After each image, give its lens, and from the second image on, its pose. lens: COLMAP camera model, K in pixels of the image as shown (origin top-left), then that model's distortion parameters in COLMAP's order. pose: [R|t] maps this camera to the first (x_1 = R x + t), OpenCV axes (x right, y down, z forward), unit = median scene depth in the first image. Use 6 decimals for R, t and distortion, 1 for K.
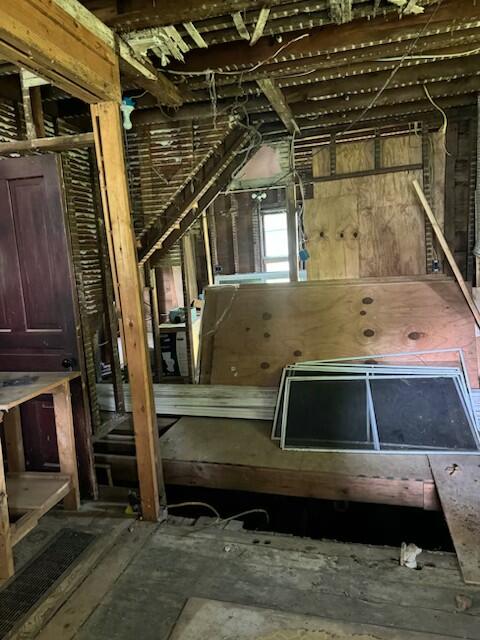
lens RADIAL K [[445.1, 0, 240.0], [0, 445.1, 320.0], [0, 0, 1]] dist [-0.000431, -0.007039]
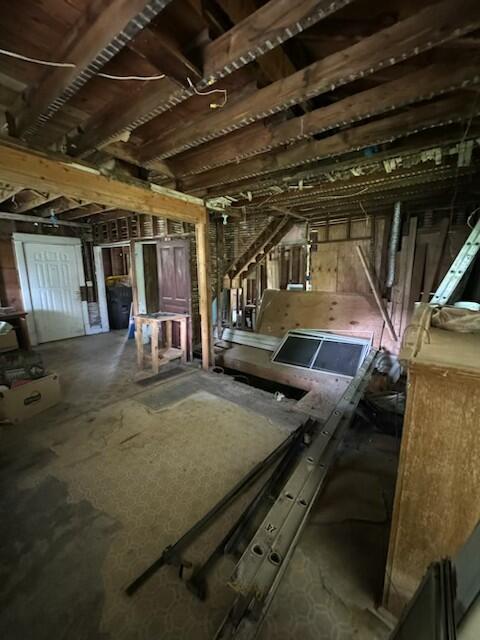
lens RADIAL K [[246.8, 0, 240.1], [0, 246.8, 313.4], [0, 0, 1]] dist [-0.000926, 0.000007]
pose [[0.931019, 0.119616, -0.344812, 0.358851], [-0.109646, 0.992794, 0.048350, -0.006193], [0.348111, -0.007208, 0.937426, -0.270934]]
